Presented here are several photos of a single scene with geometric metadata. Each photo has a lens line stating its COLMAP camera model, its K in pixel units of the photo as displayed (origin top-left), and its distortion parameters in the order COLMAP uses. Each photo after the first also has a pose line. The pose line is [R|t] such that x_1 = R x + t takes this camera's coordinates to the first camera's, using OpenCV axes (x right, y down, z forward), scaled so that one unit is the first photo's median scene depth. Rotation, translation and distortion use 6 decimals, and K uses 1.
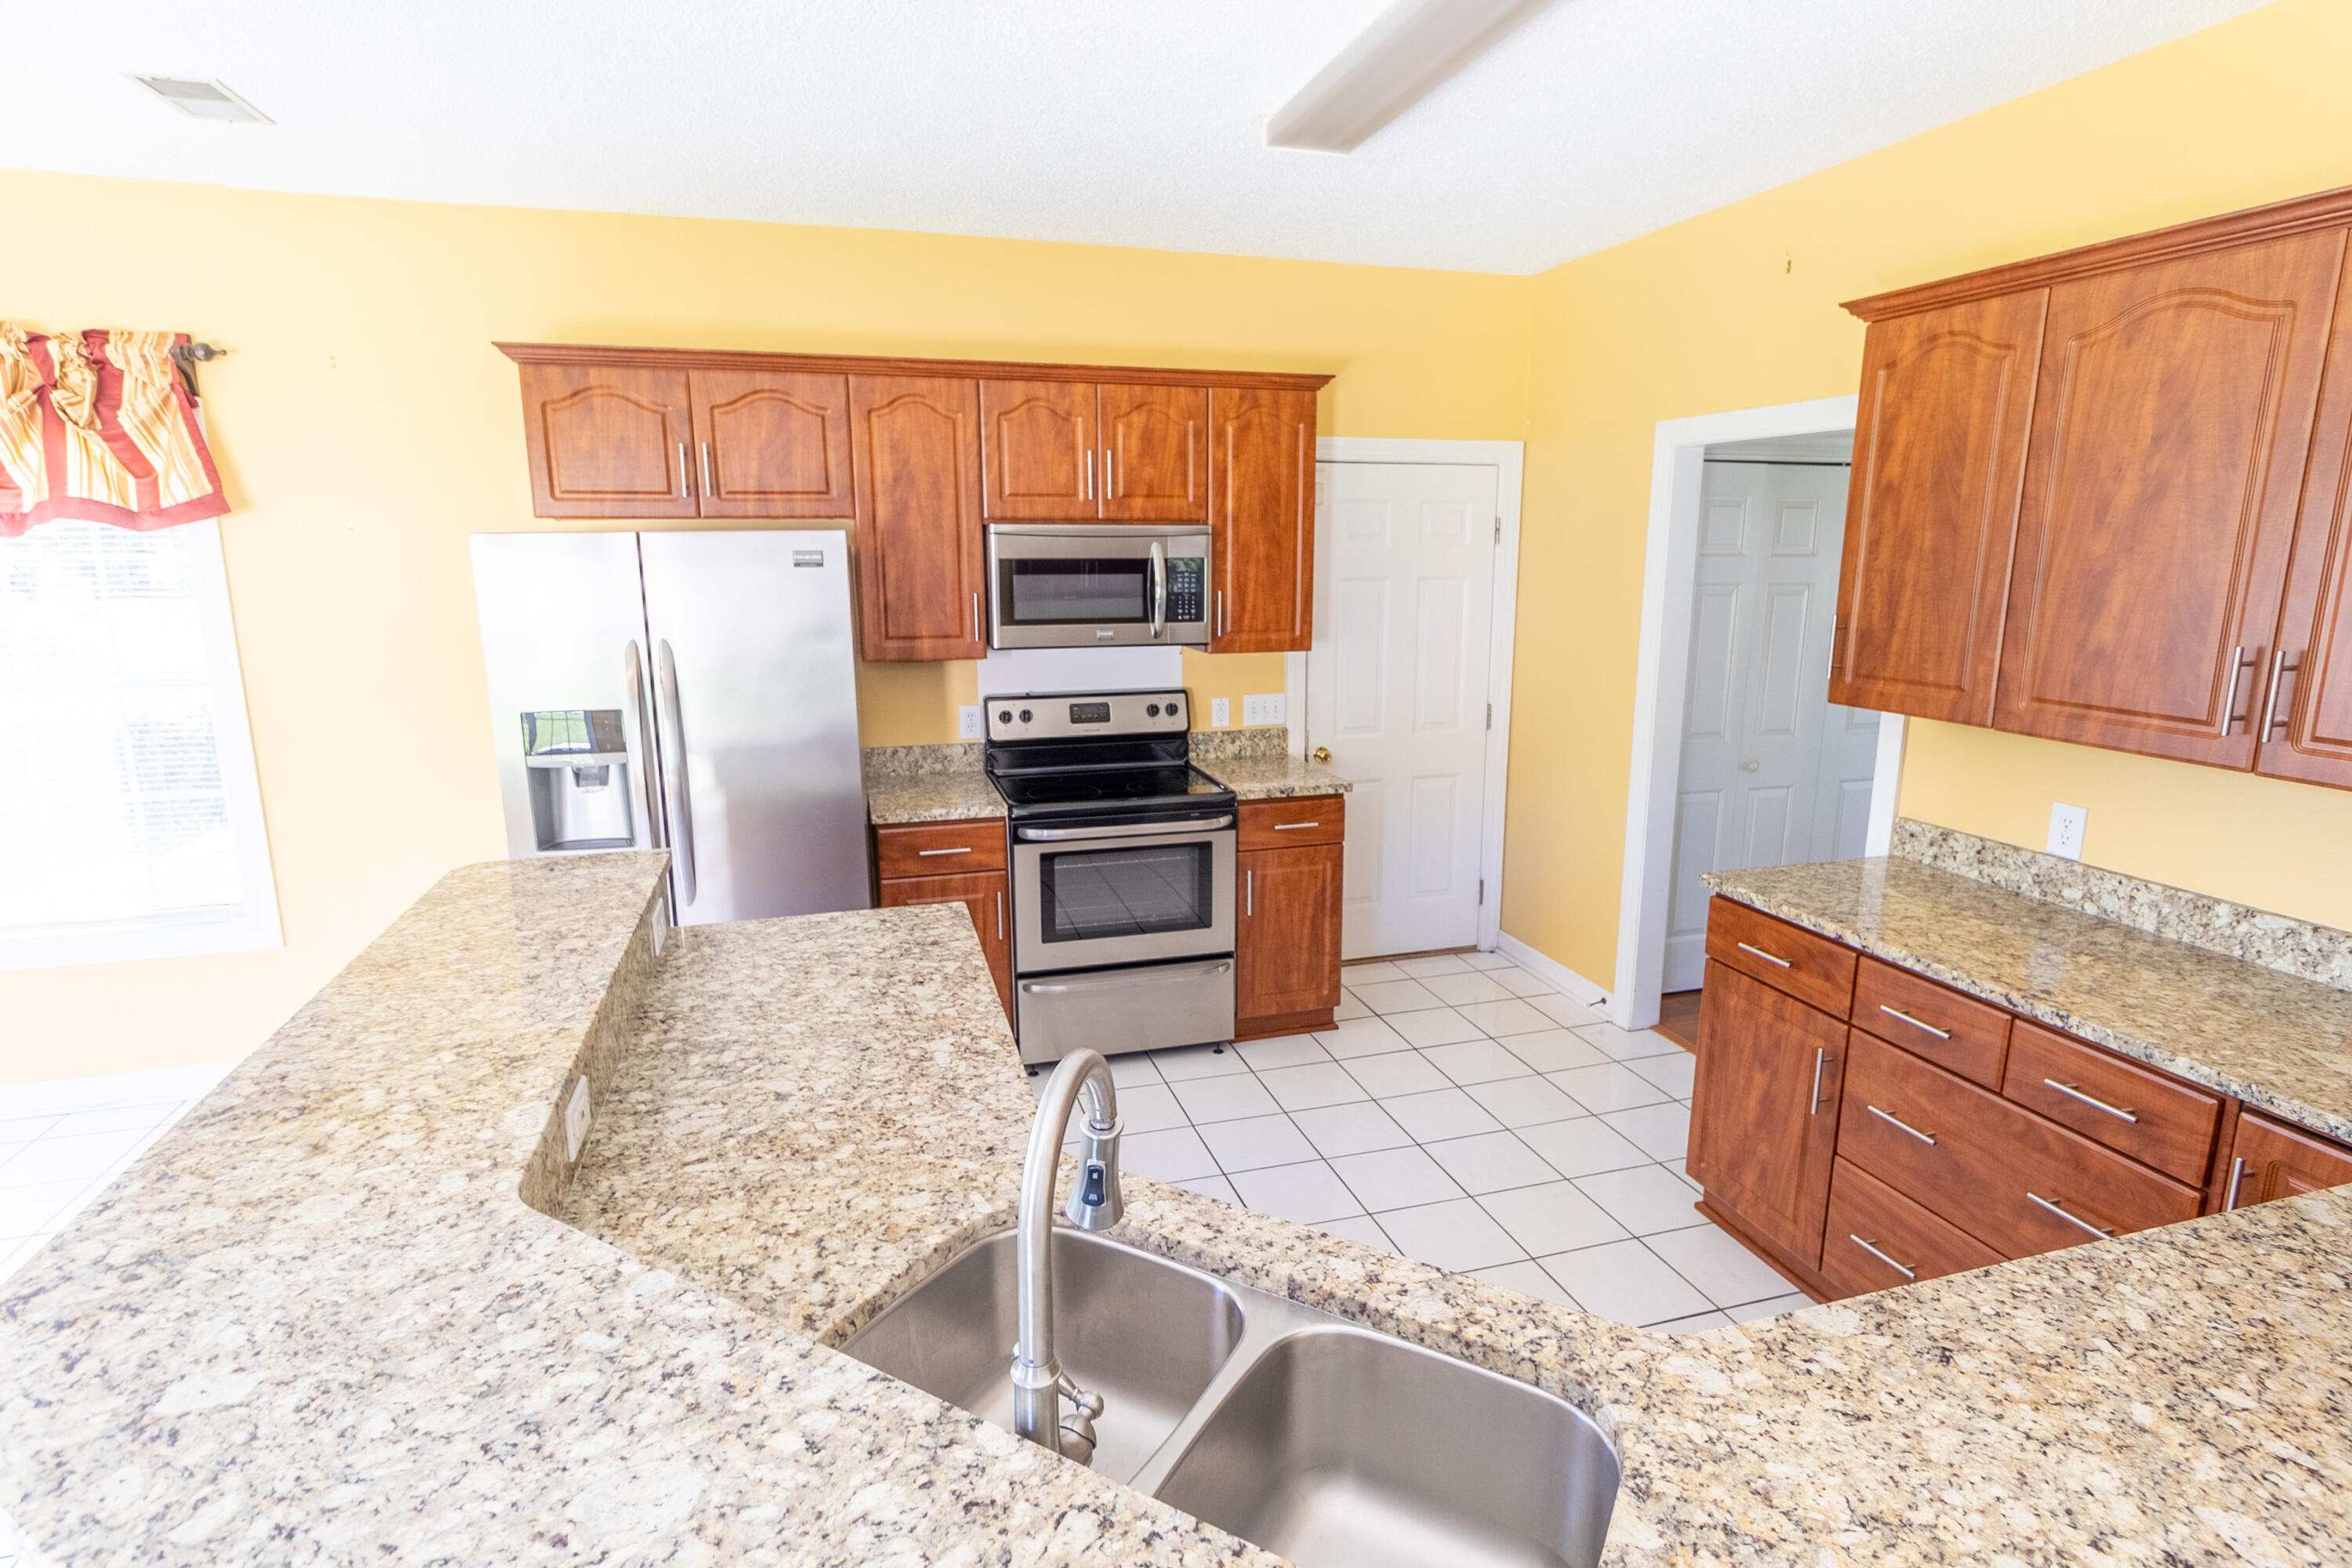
lens RADIAL K [[1198.6, 0, 1189.9], [0, 1198.6, 781.5], [0, 0, 1]] dist [0.000891, -0.000380]
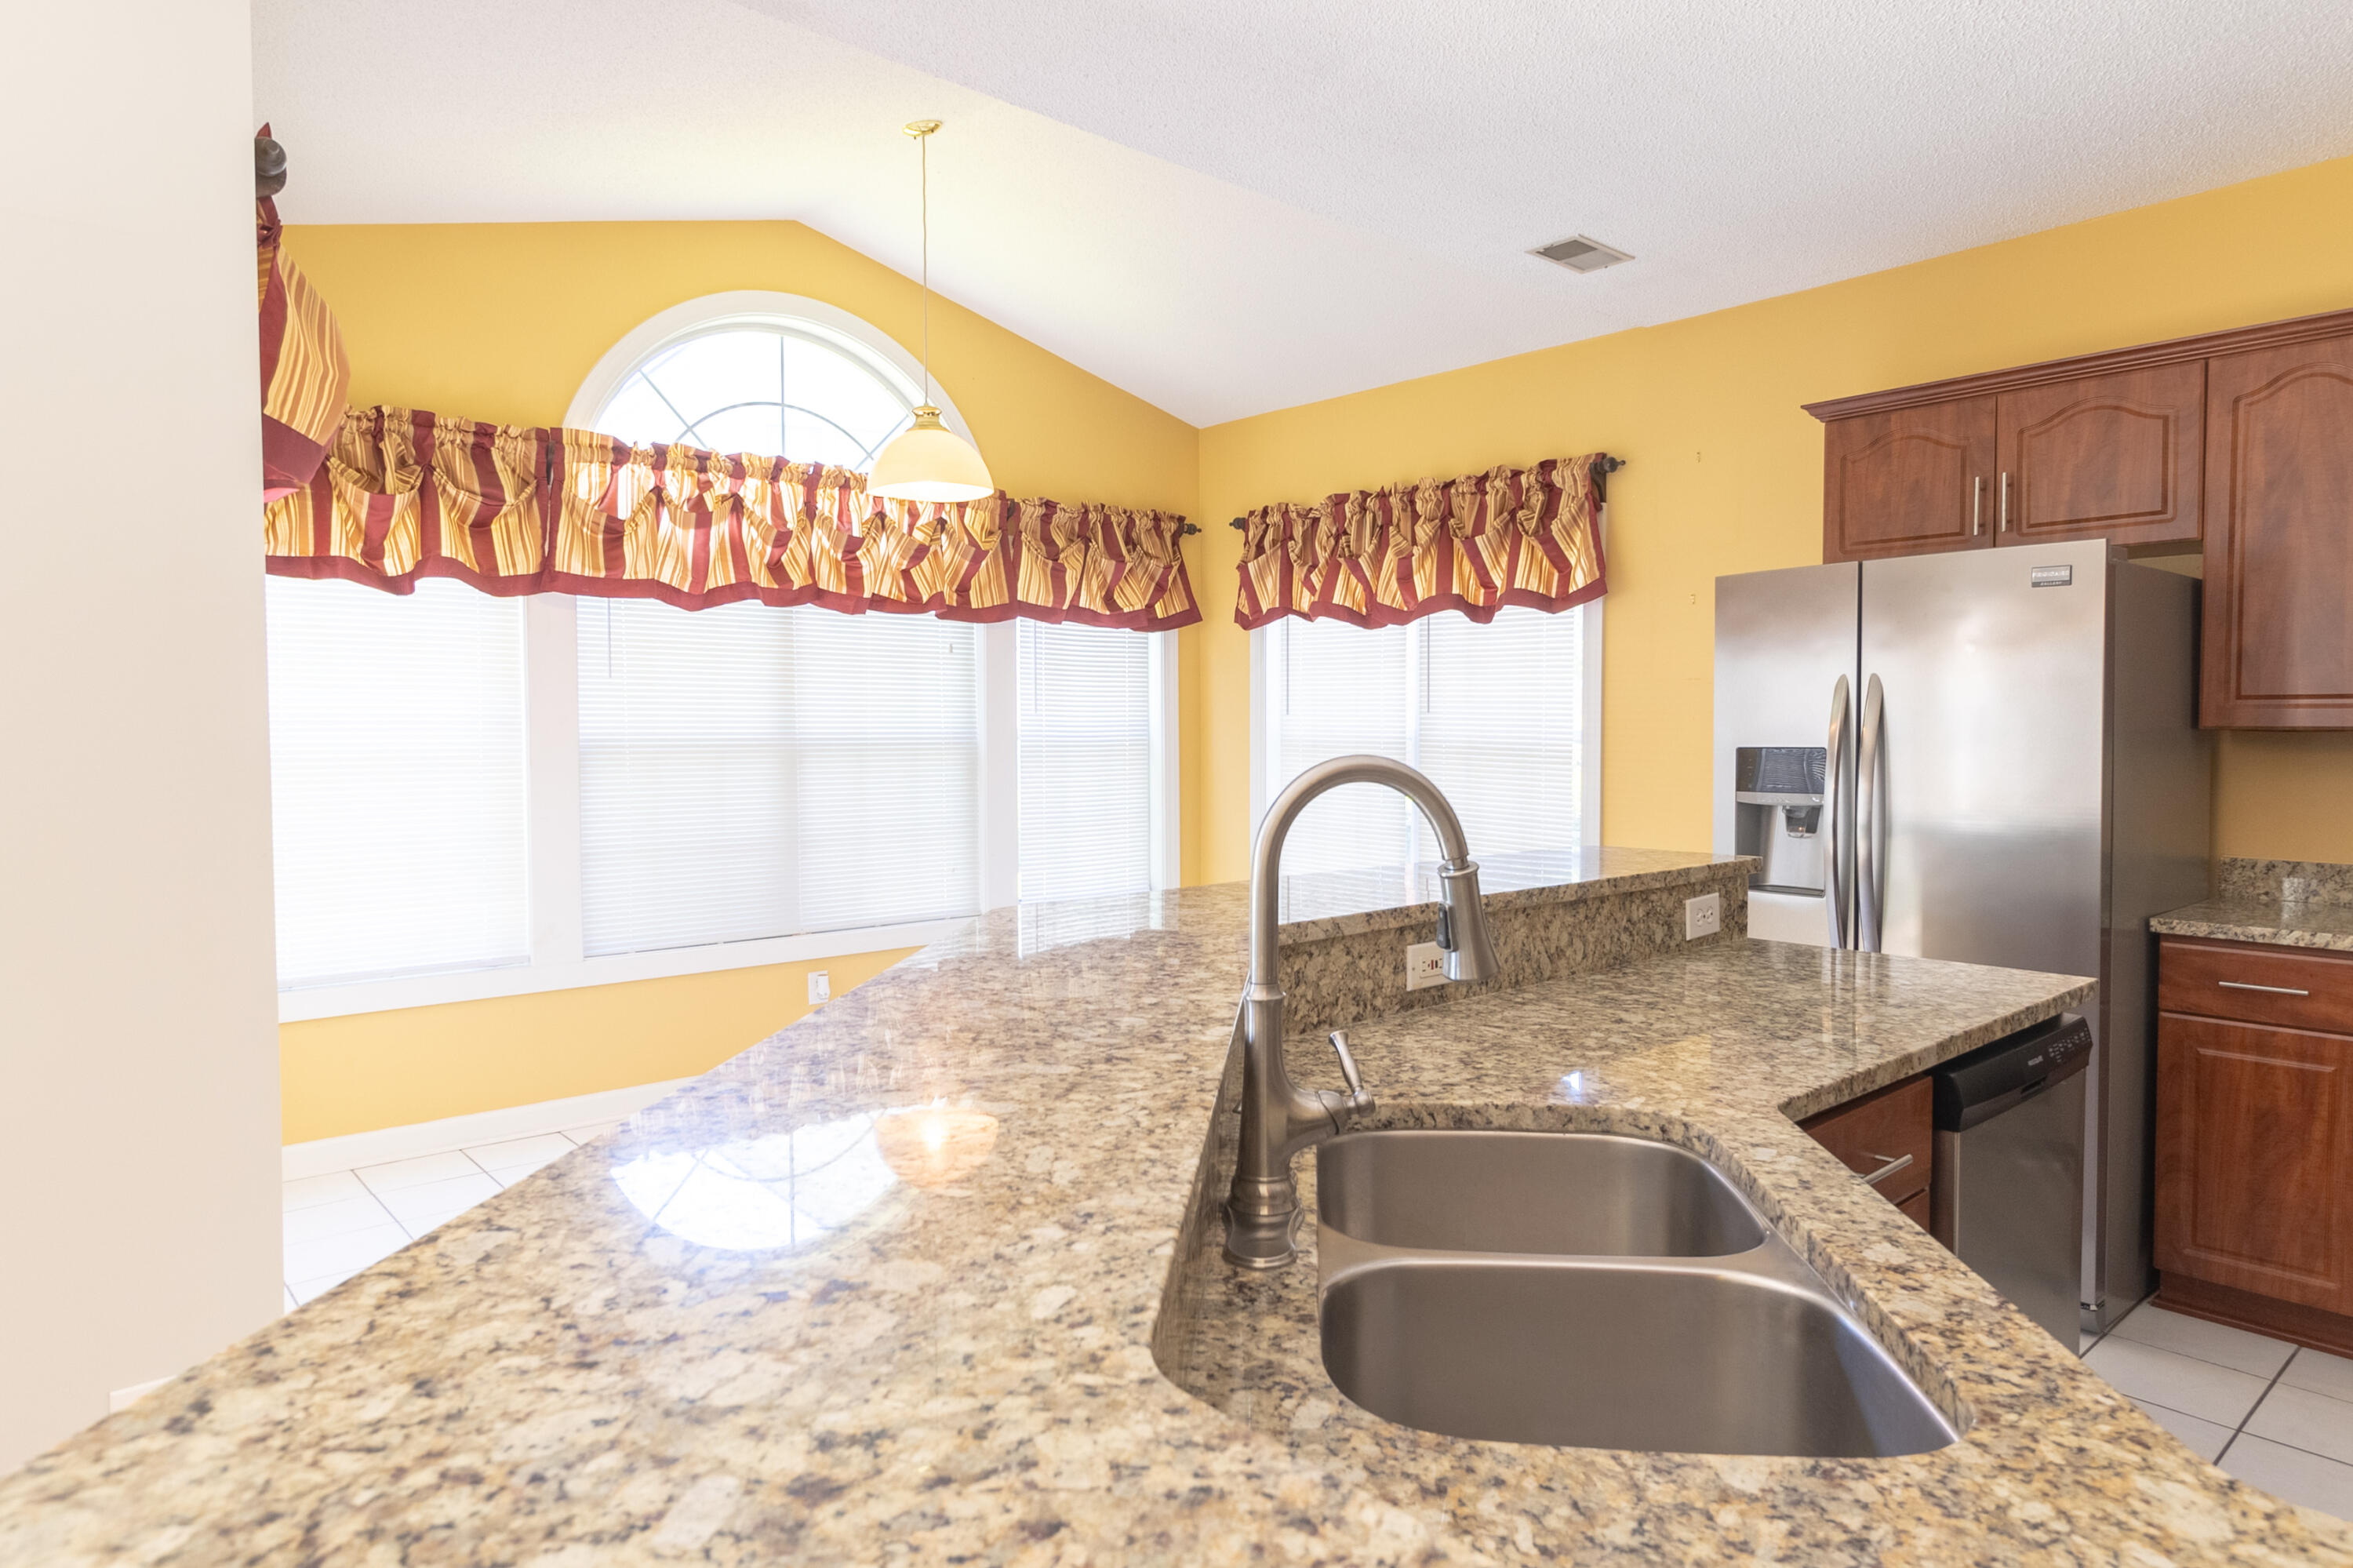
lens RADIAL K [[1379.7, 0, 1180.5], [0, 1379.7, 771.8], [0, 0, 1]] dist [0.004656, -0.003080]
pose [[0.416392, 0.033054, -0.908584, 0.291147], [-0.182128, 0.982115, -0.047738, 0.098391], [0.890756, 0.185356, 0.414966, 0.090561]]
